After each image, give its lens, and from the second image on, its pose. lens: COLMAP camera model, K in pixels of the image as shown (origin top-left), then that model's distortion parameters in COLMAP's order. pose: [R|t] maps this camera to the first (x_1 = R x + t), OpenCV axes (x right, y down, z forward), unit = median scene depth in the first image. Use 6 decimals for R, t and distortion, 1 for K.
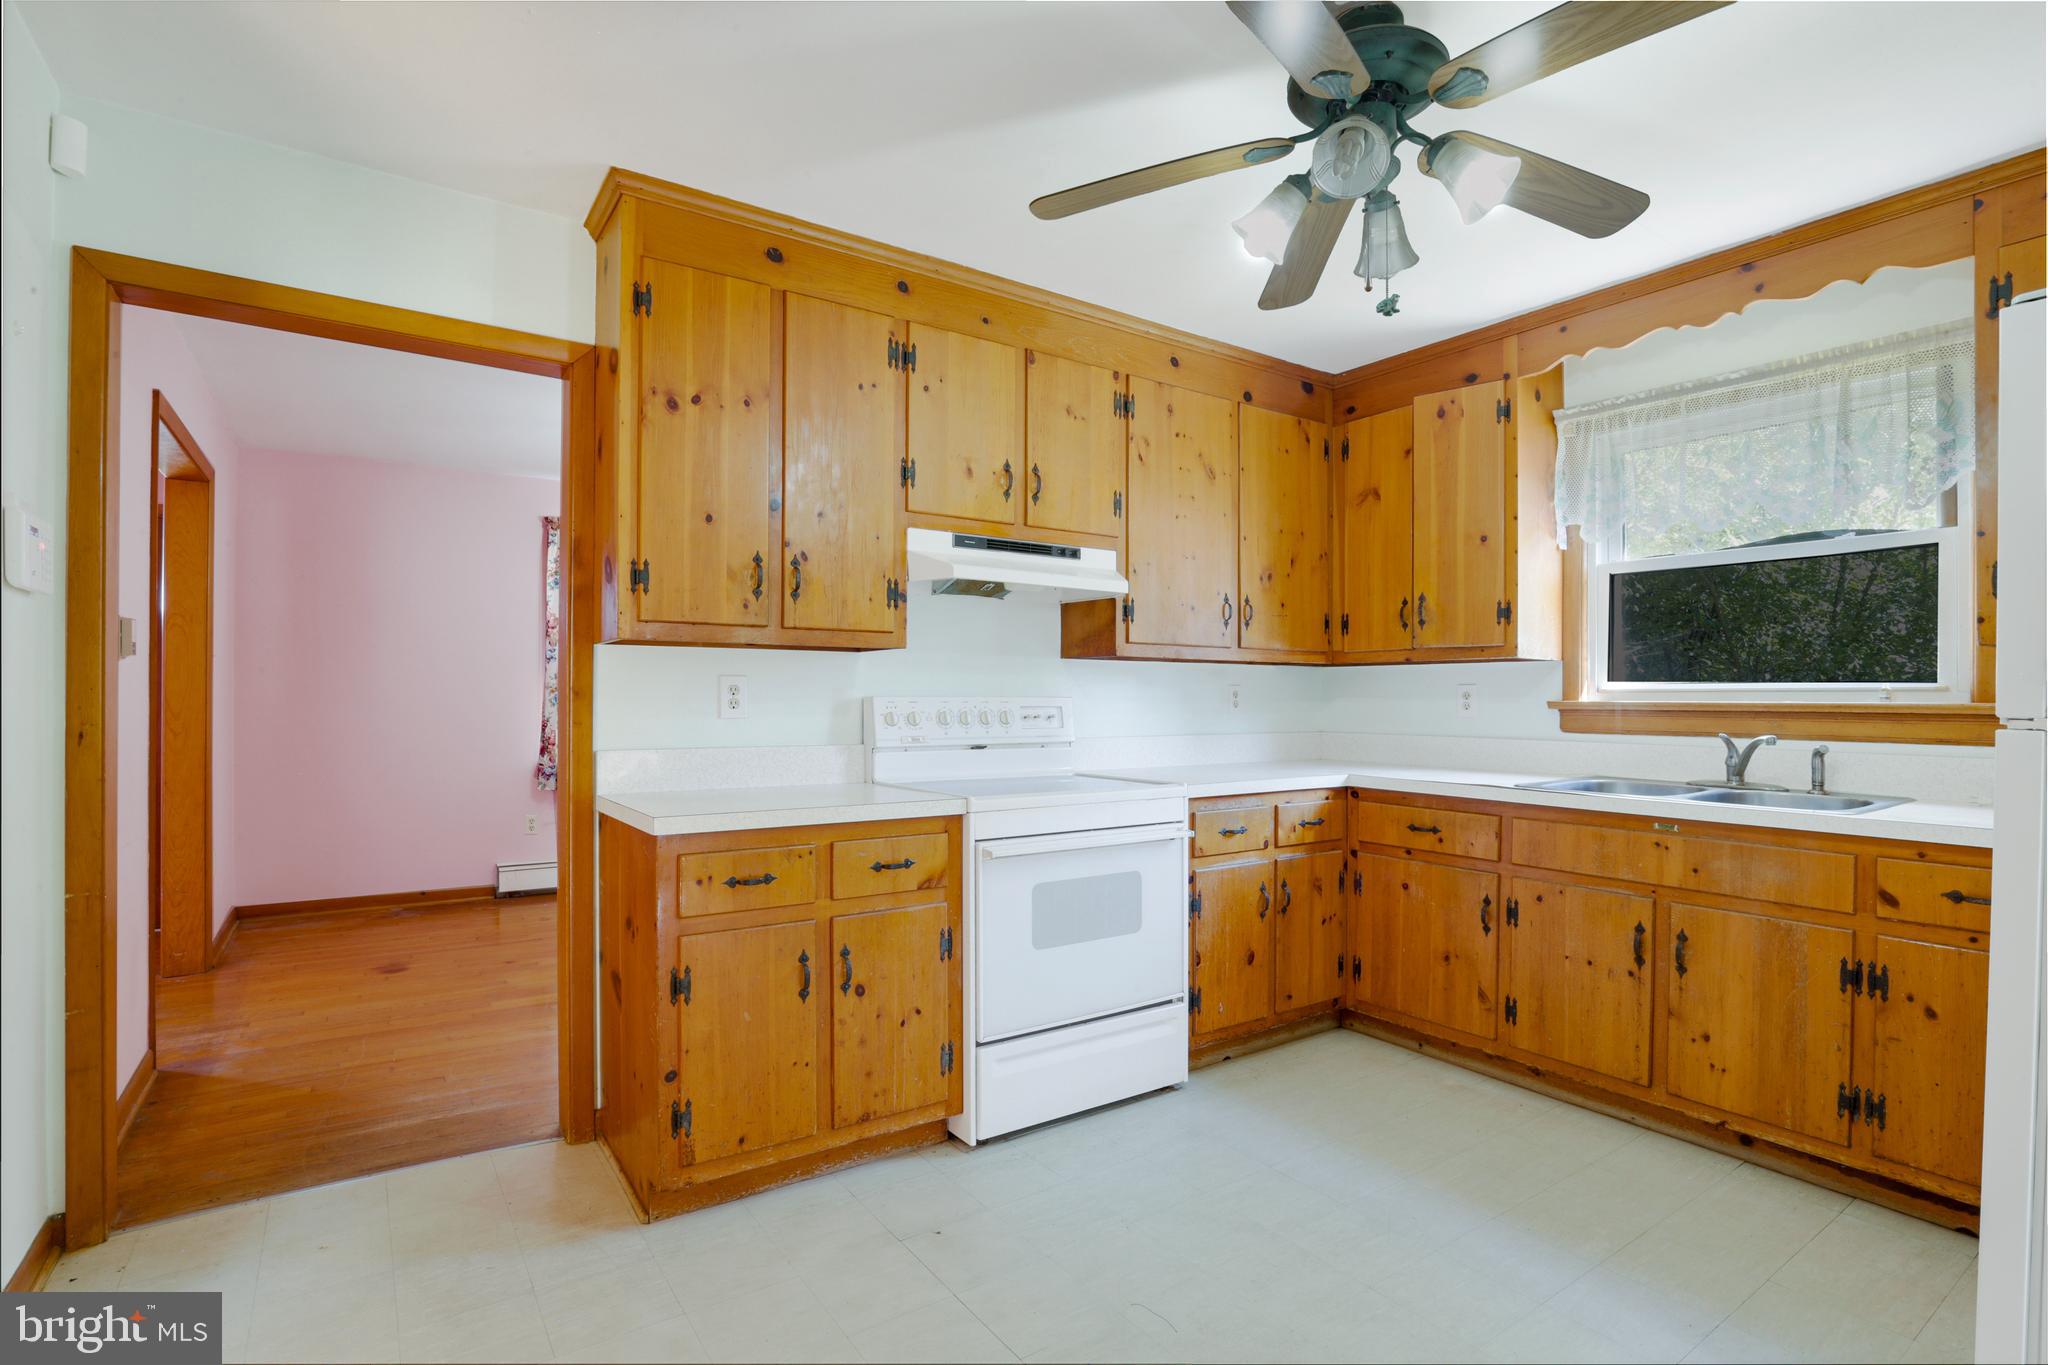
lens RADIAL K [[982.4, 0, 1030.1], [0, 982.4, 690.8], [0, 0, 1]] dist [0.000154, 0.000032]
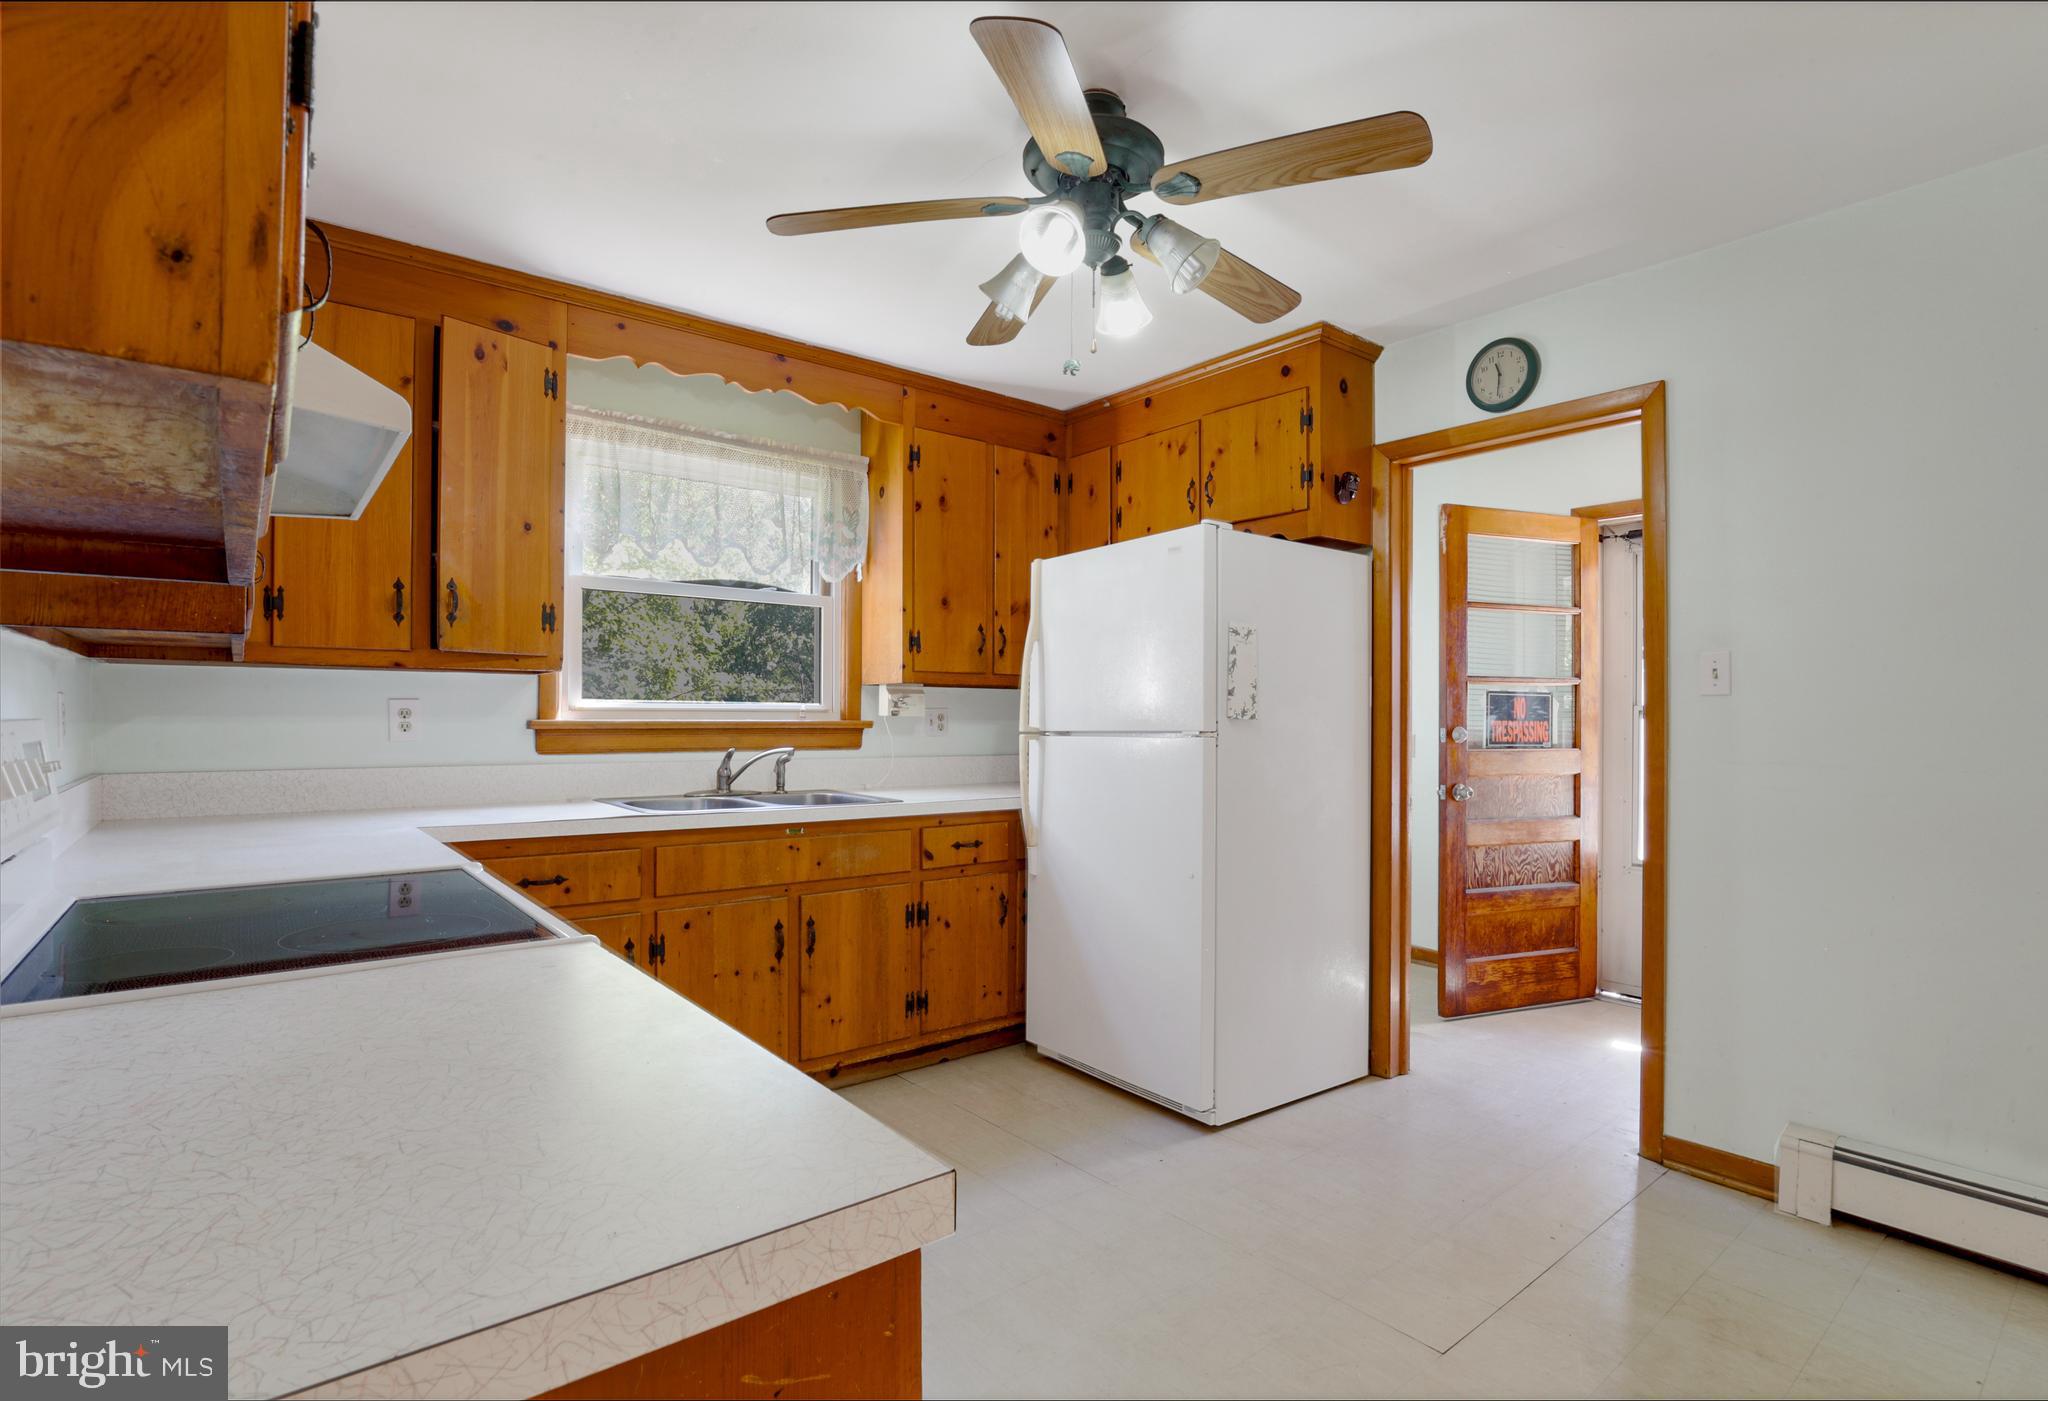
lens RADIAL K [[1017.1, 0, 1033.5], [0, 1017.1, 717.5], [0, 0, 1]] dist [-0.024734, -0.000286]
pose [[-0.069466, -0.002717, 0.997581, -0.523163], [-0.010974, 0.999938, 0.001959, 0.001598], [-0.997524, -0.010812, -0.069491, 0.774140]]
